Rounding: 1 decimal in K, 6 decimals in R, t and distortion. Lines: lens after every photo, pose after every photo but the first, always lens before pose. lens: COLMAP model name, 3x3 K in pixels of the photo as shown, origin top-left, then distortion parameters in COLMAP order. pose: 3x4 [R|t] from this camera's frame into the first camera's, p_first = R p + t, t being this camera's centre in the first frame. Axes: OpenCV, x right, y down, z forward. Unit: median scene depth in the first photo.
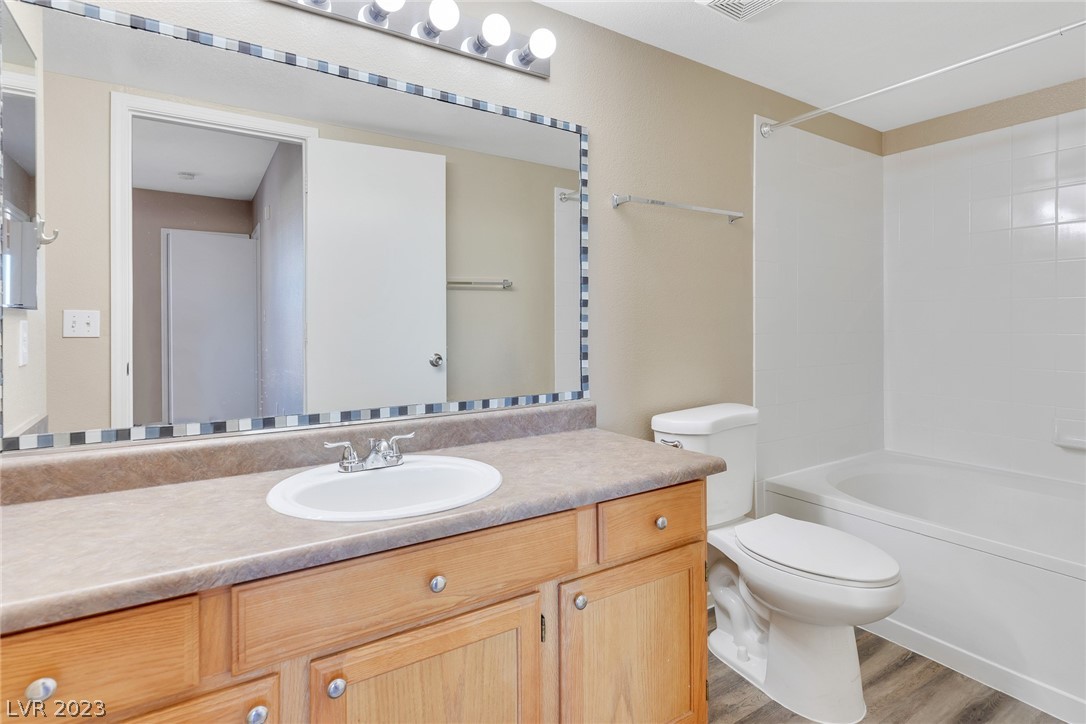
lens RADIAL K [[531.0, 0, 530.7], [0, 531.0, 328.2], [0, 0, 1]] dist [0.002741, -0.000072]
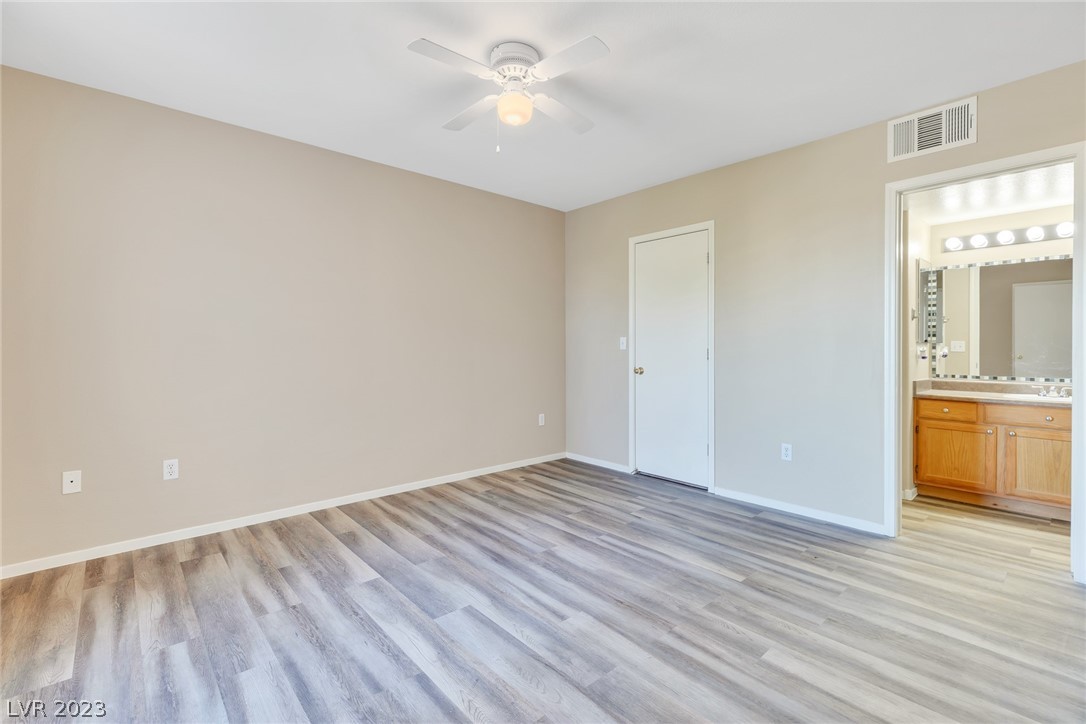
lens RADIAL K [[490.0, 0, 551.8], [0, 490.0, 344.8], [0, 0, 1]] dist [0.005475, 0.000260]
pose [[0.167556, -0.000253, -0.985862, 1.967016], [-0.003782, 0.999992, -0.000899, -0.010678], [0.985855, 0.003879, 0.167554, -2.231483]]
